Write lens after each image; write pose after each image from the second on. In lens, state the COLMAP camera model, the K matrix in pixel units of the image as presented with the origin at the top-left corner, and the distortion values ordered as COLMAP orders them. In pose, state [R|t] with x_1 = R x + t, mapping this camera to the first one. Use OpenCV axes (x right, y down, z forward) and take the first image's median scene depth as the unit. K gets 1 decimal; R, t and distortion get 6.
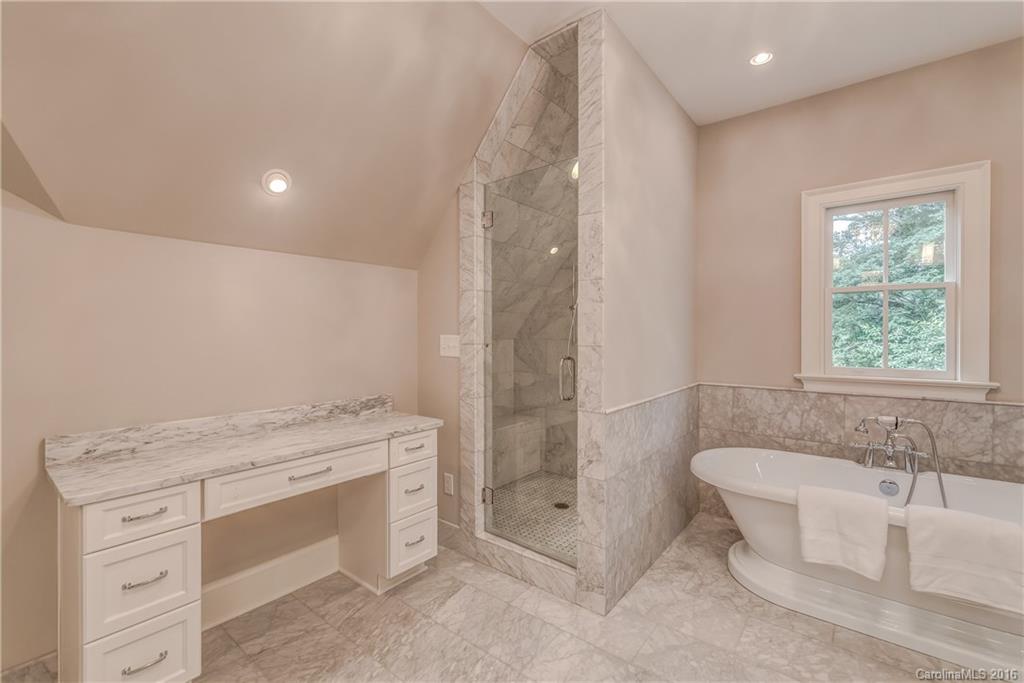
lens RADIAL K [[449.8, 0, 514.0], [0, 449.8, 335.6], [0, 0, 1]] dist [0.001977, 0.000020]
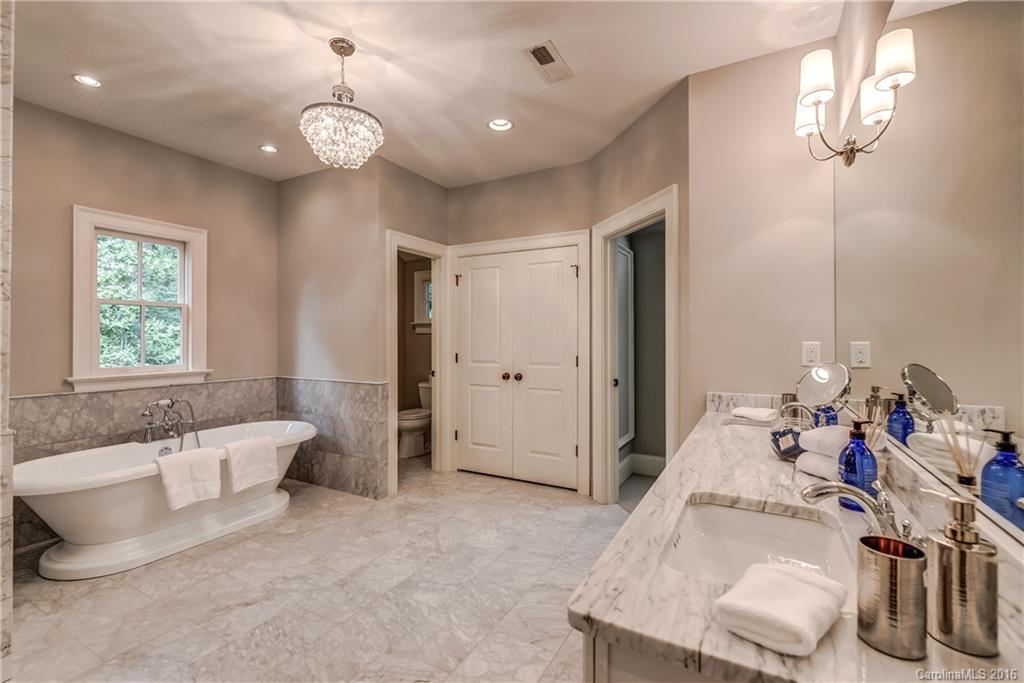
lens RADIAL K [[449.8, 0, 510.4], [0, 449.8, 336.9], [0, 0, 1]] dist [0.001977, 0.000020]
pose [[-0.162122, 0.004593, 0.986760, -0.589850], [0.005514, 0.999978, -0.003749, -0.000026], [-0.986755, 0.004834, -0.162144, 0.169092]]
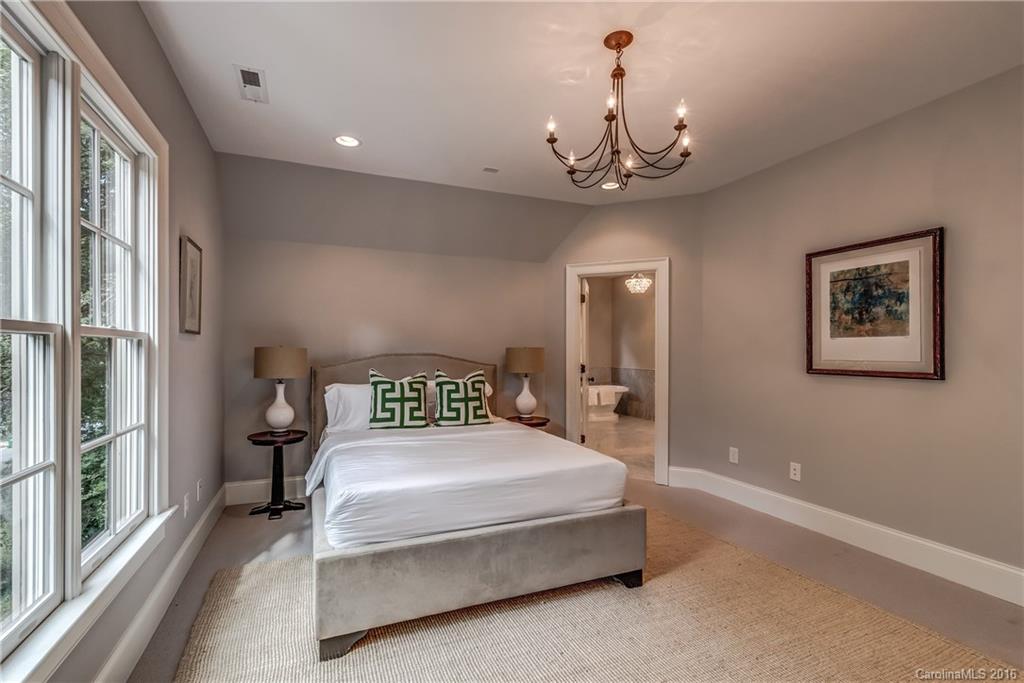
lens RADIAL K [[449.8, 0, 518.2], [0, 449.8, 349.7], [0, 0, 1]] dist [0.001977, 0.000020]
pose [[0.460123, 0.005152, 0.887840, -2.283793], [0.000103, 0.999983, -0.005856, 0.014086], [-0.887855, 0.002786, 0.460114, -0.226870]]
